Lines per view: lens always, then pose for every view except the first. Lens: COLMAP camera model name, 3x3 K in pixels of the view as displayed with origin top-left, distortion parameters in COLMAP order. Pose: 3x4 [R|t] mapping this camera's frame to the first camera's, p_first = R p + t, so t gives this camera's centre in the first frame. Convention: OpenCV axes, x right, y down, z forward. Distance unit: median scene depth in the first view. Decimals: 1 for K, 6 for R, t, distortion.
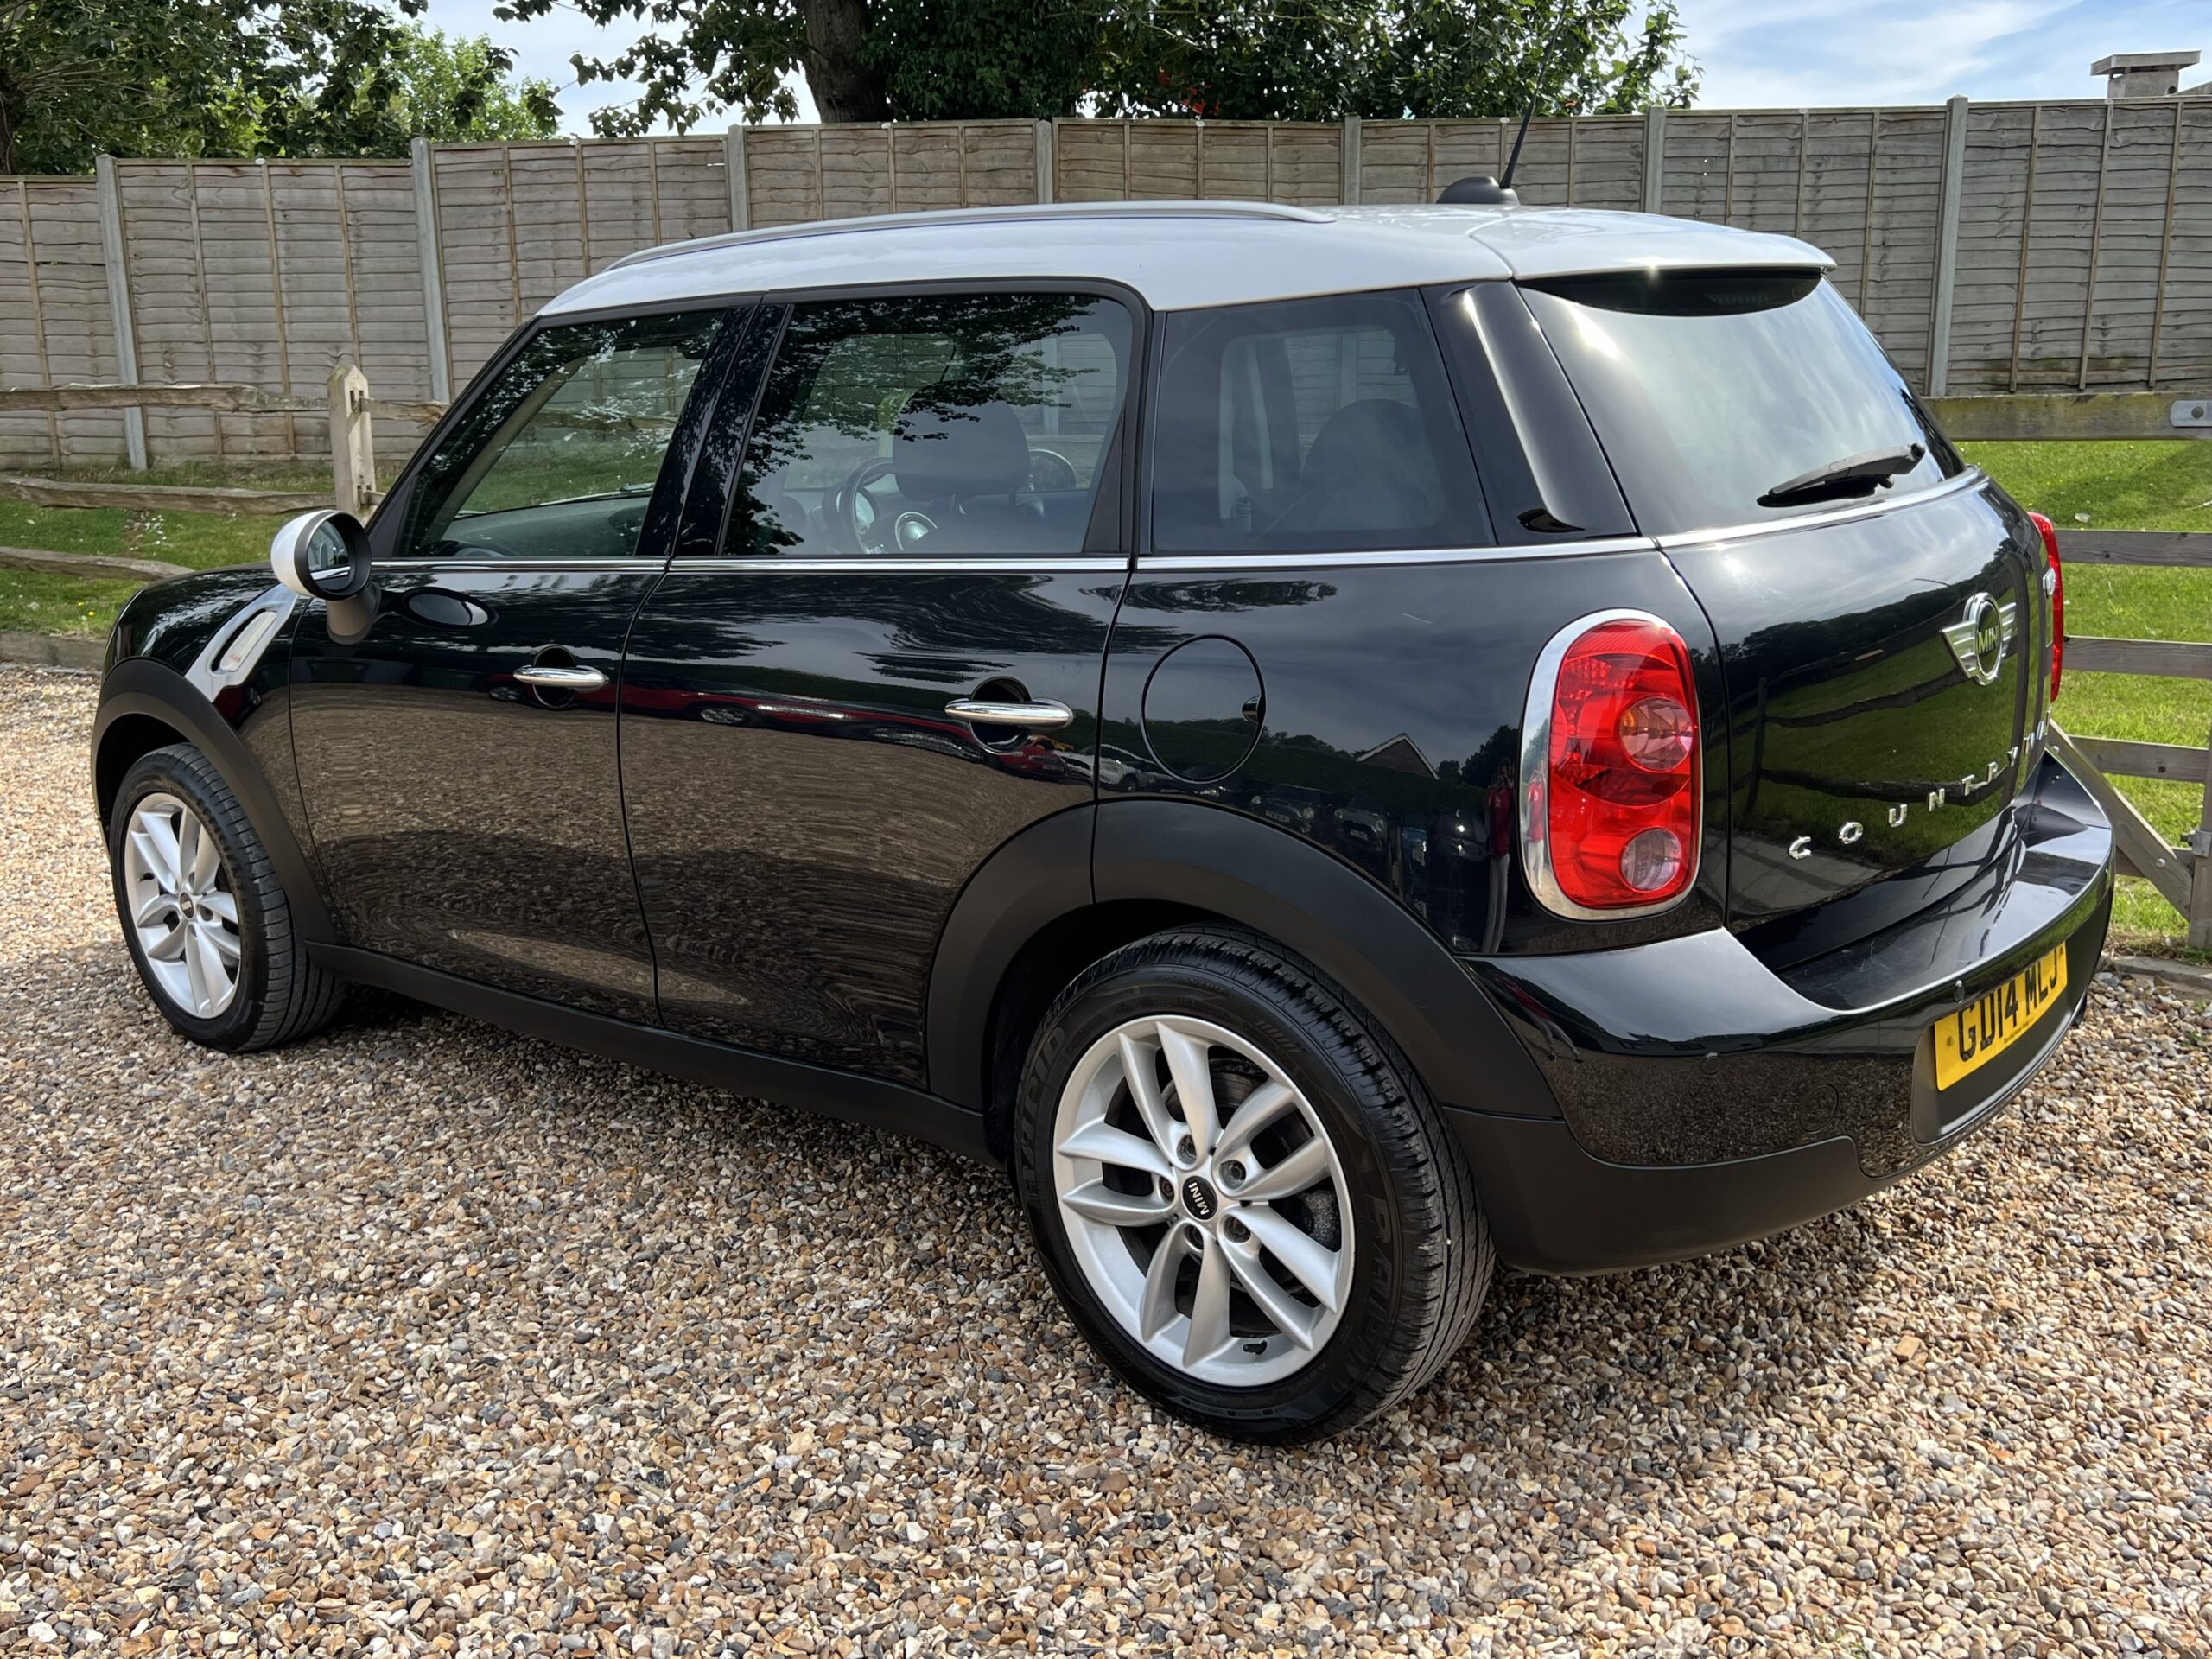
lens RADIAL K [[2065.7, 0, 1103.0], [0, 2065.7, 835.1], [0, 0, 1]] dist [0.016901, 0.000000]
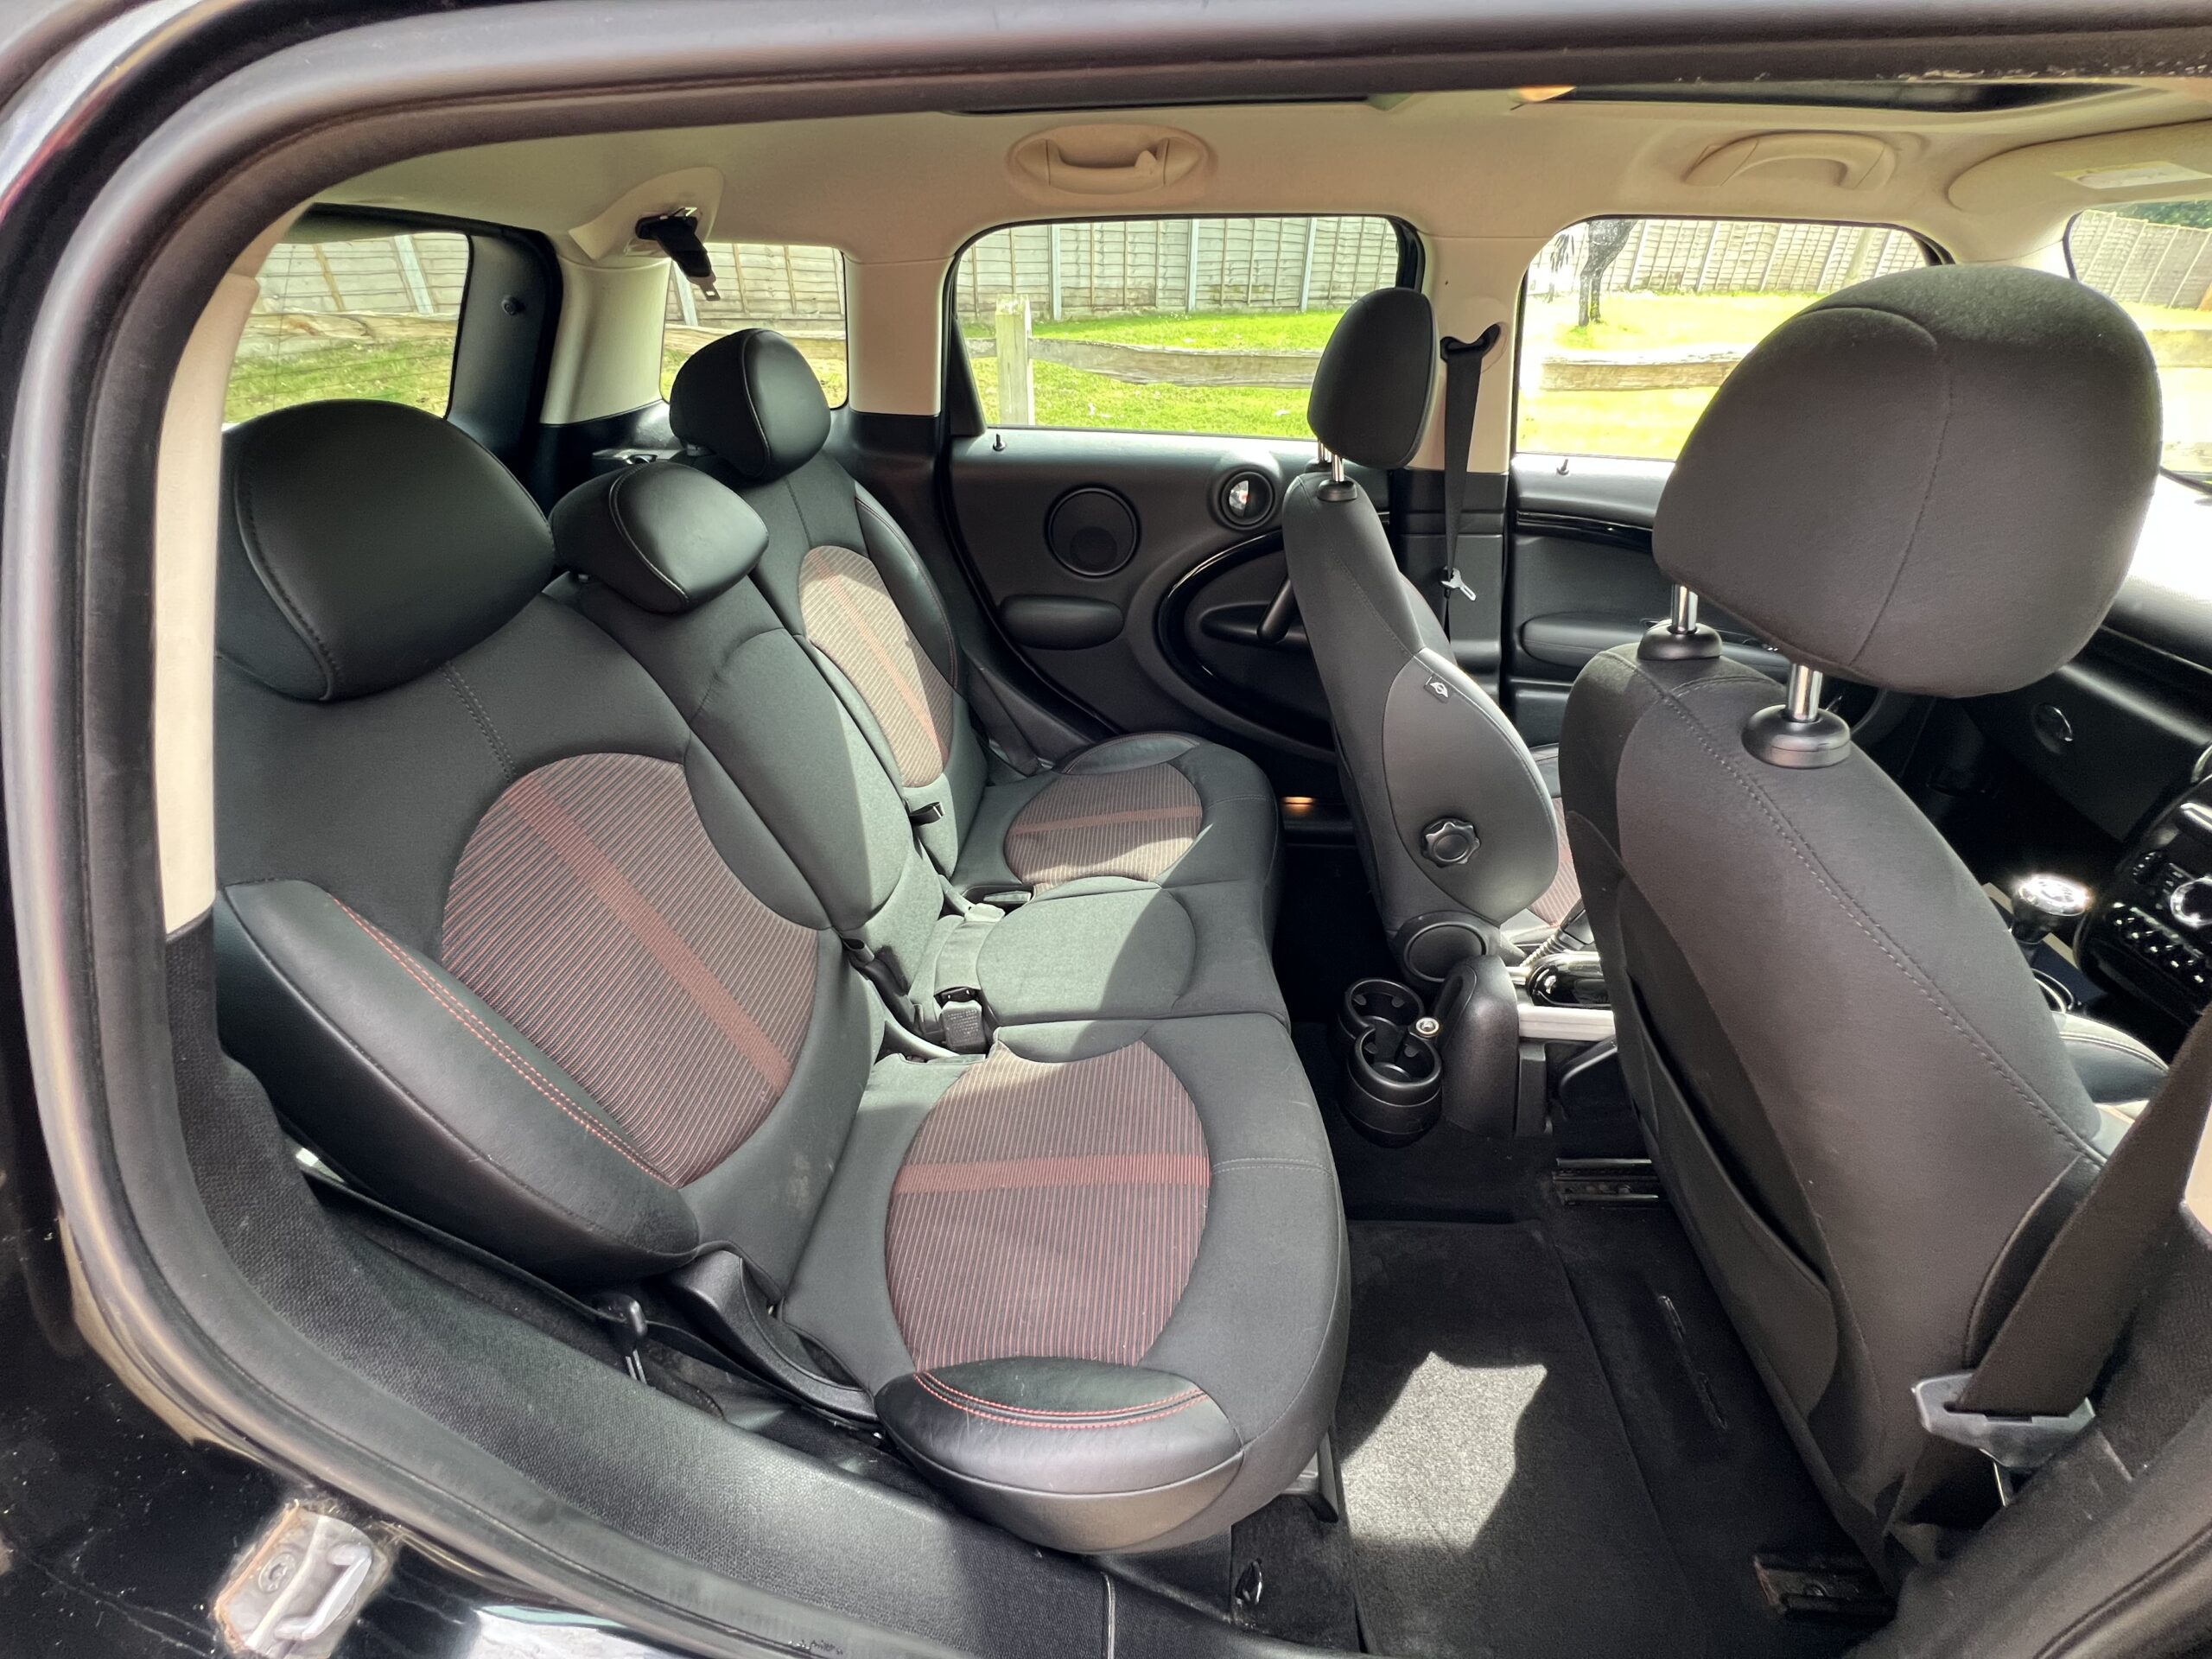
lens RADIAL K [[890.2, 0, 1108.0], [0, 890.2, 822.0], [0, 0, 1]] dist [-0.004933, -0.000220]
pose [[0.829248, -0.273091, 0.487616, -0.739571], [0.104845, 0.933011, 0.344235, -0.277546], [-0.548959, -0.234332, 0.802330, 1.293037]]
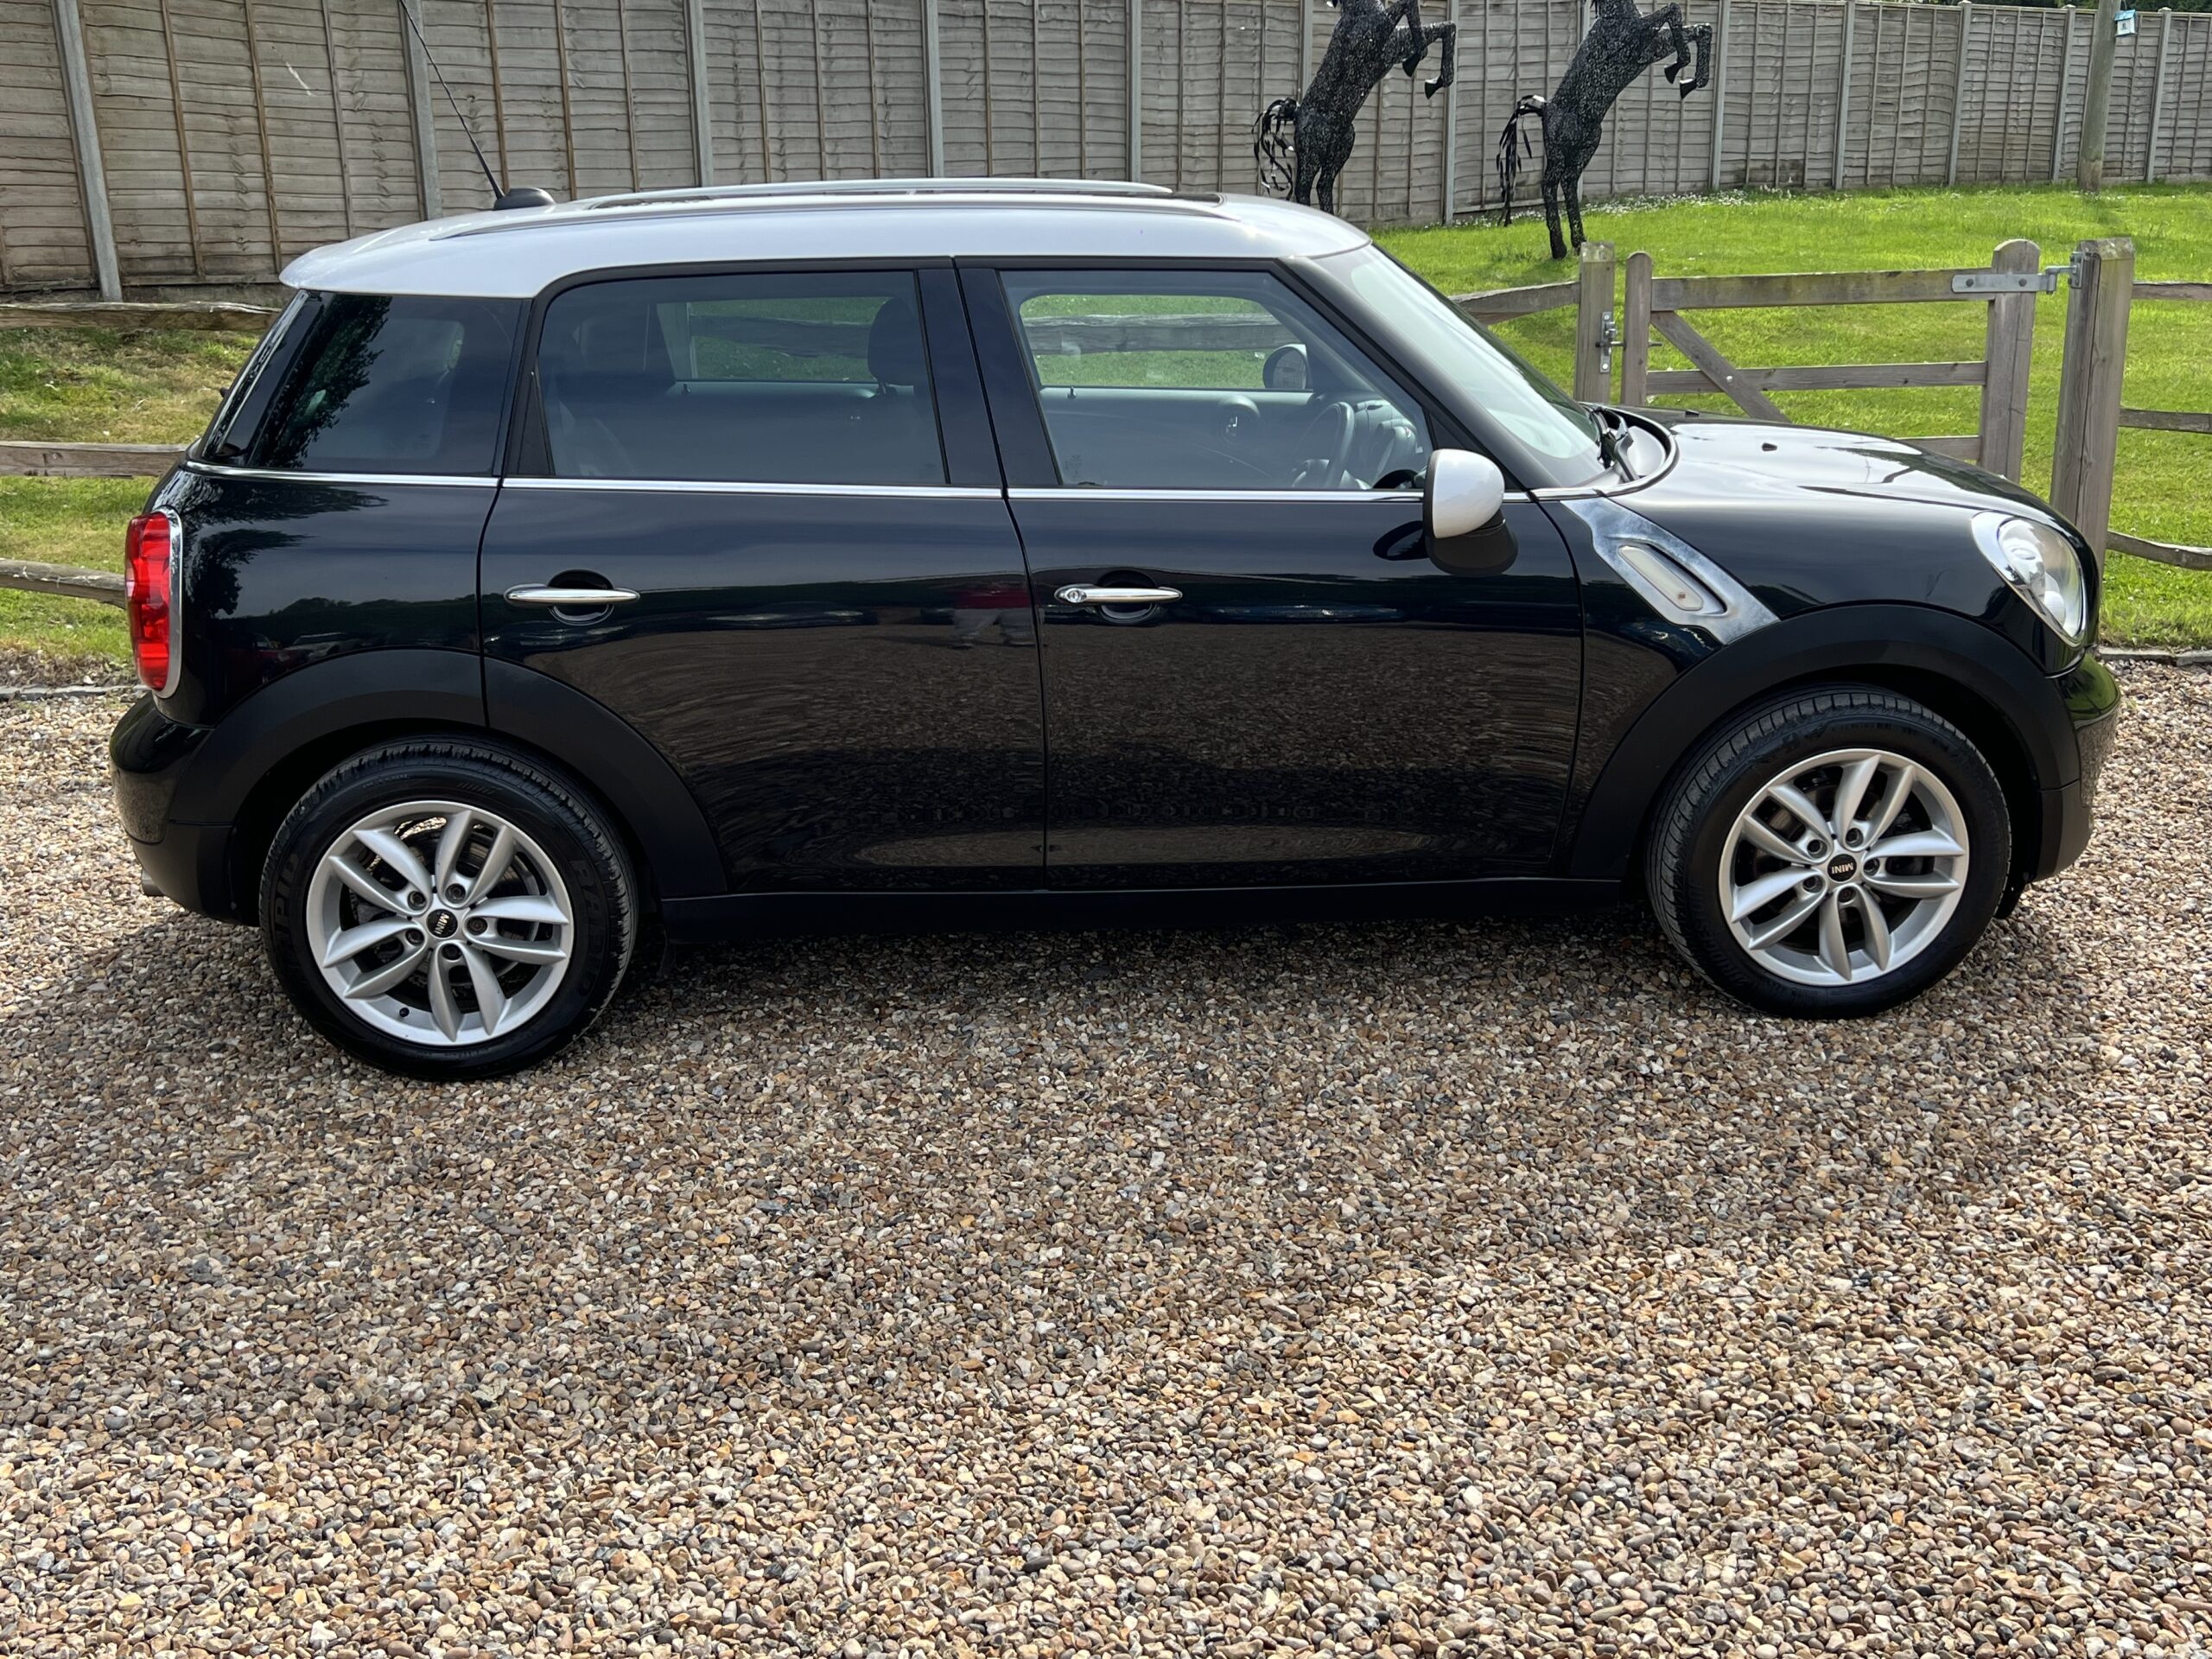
lens RADIAL K [[2150.2, 0, 1097.3], [0, 2150.2, 846.2], [0, 0, 1]] dist [0.025196, 0.000000]
pose [[0.758643, -0.191755, 0.622649, -1.348344], [0.146038, 0.981437, 0.124316, -0.119764], [-0.634929, -0.003381, 0.772563, 0.252002]]
